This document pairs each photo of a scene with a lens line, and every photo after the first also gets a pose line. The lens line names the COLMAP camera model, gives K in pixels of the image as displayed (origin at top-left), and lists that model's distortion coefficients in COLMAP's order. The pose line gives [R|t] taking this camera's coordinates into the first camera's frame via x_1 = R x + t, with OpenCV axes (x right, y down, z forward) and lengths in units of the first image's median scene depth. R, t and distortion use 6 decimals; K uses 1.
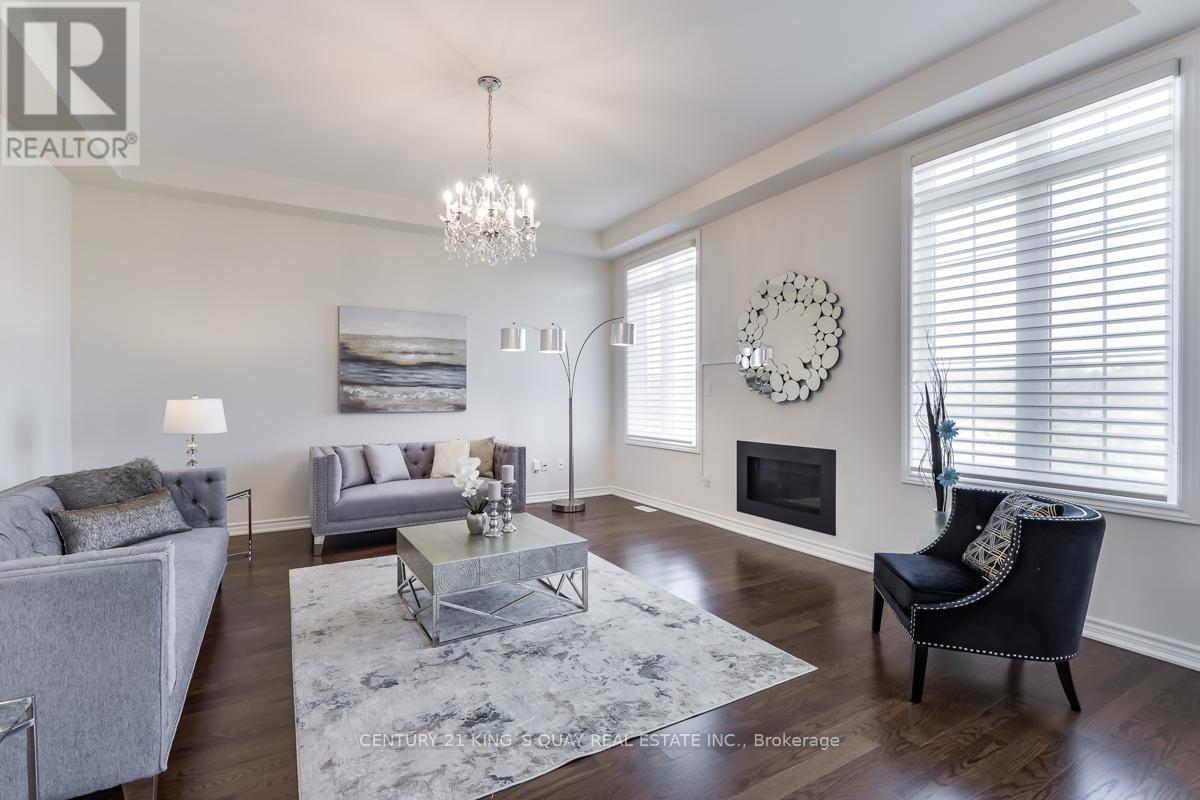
lens RADIAL K [[552.4, 0, 609.4], [0, 552.4, 395.6], [0, 0, 1]] dist [-0.000242, -0.000079]
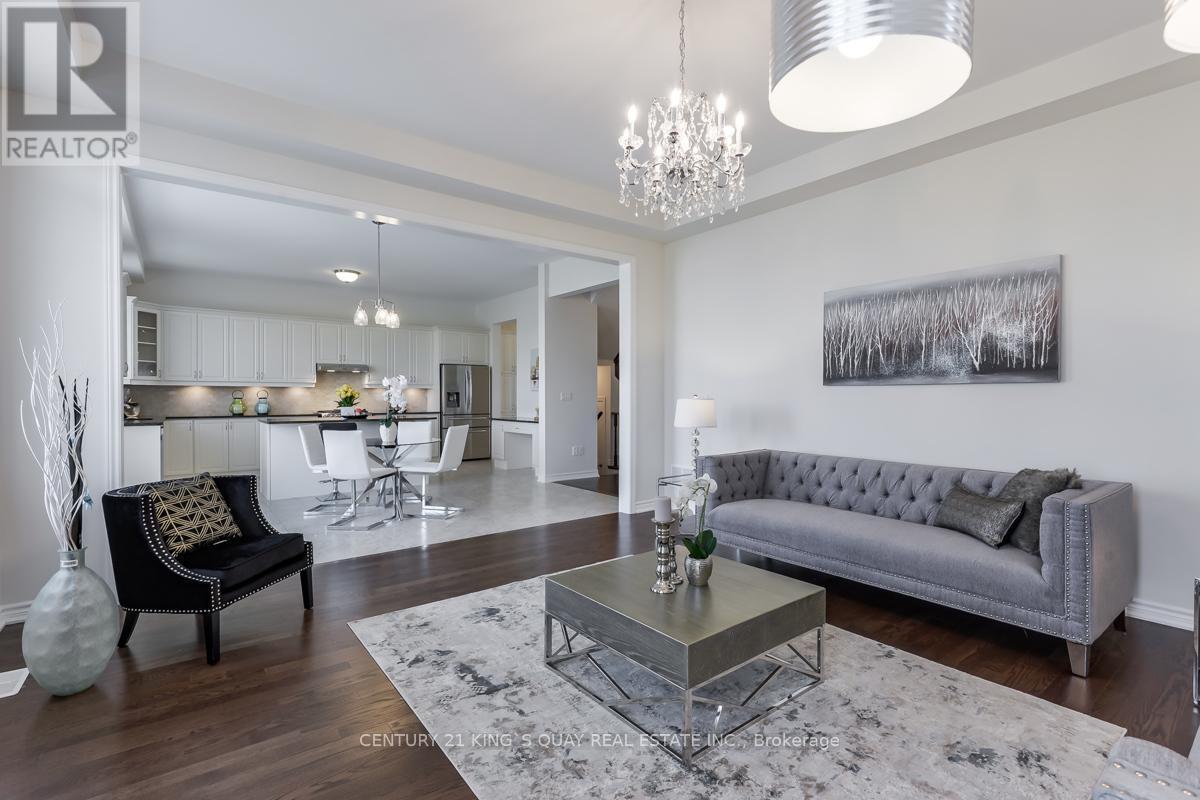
lens RADIAL K [[552.4, 0, 609.4], [0, 552.4, 395.6], [0, 0, 1]] dist [-0.000242, -0.000079]
pose [[-0.992945, 0.002542, -0.118548, -0.026779], [0.002296, 0.999995, 0.002208, -0.002808], [0.118553, 0.001920, -0.992946, 1.236795]]
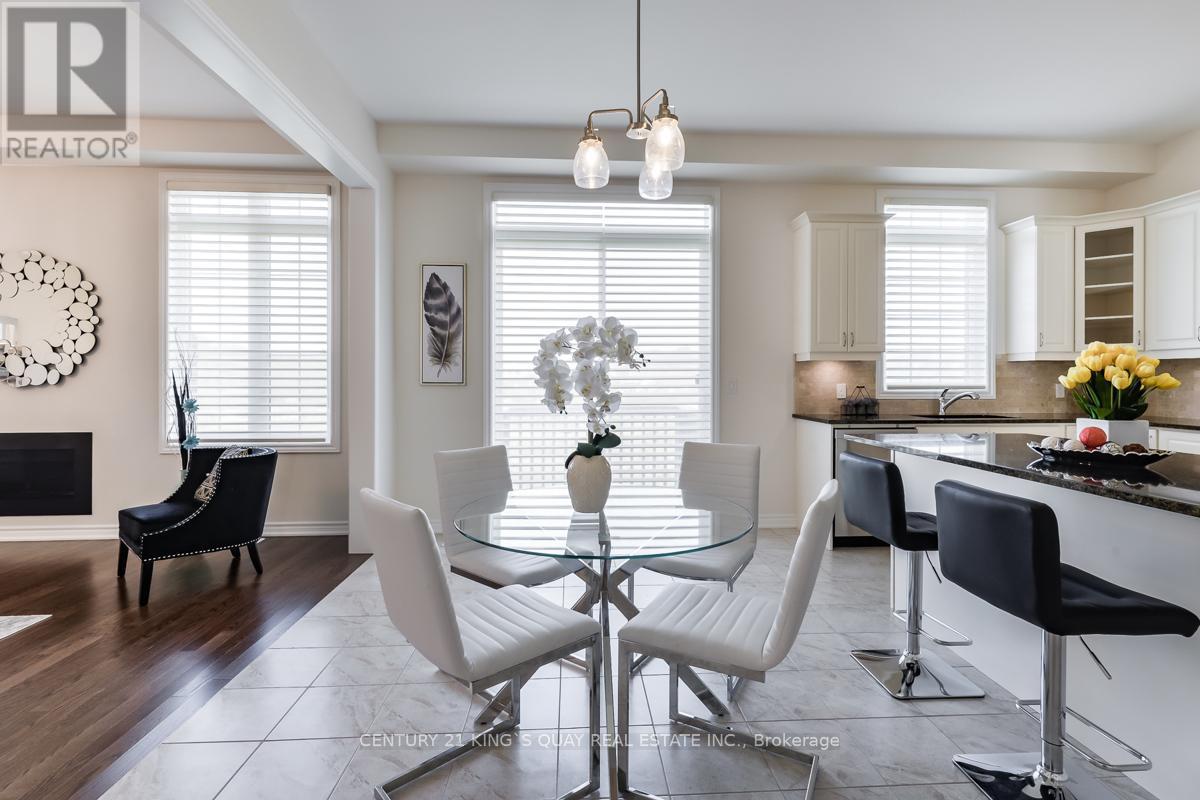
lens RADIAL K [[558.0, 0, 604.1], [0, 558.0, 381.6], [0, 0, 1]] dist [-0.000518, -0.000962]
pose [[0.466705, 0.000138, 0.884413, -0.071693], [-0.000570, 1.000000, 0.000144, 0.002301], [-0.884413, -0.000571, 0.466705, -0.354214]]
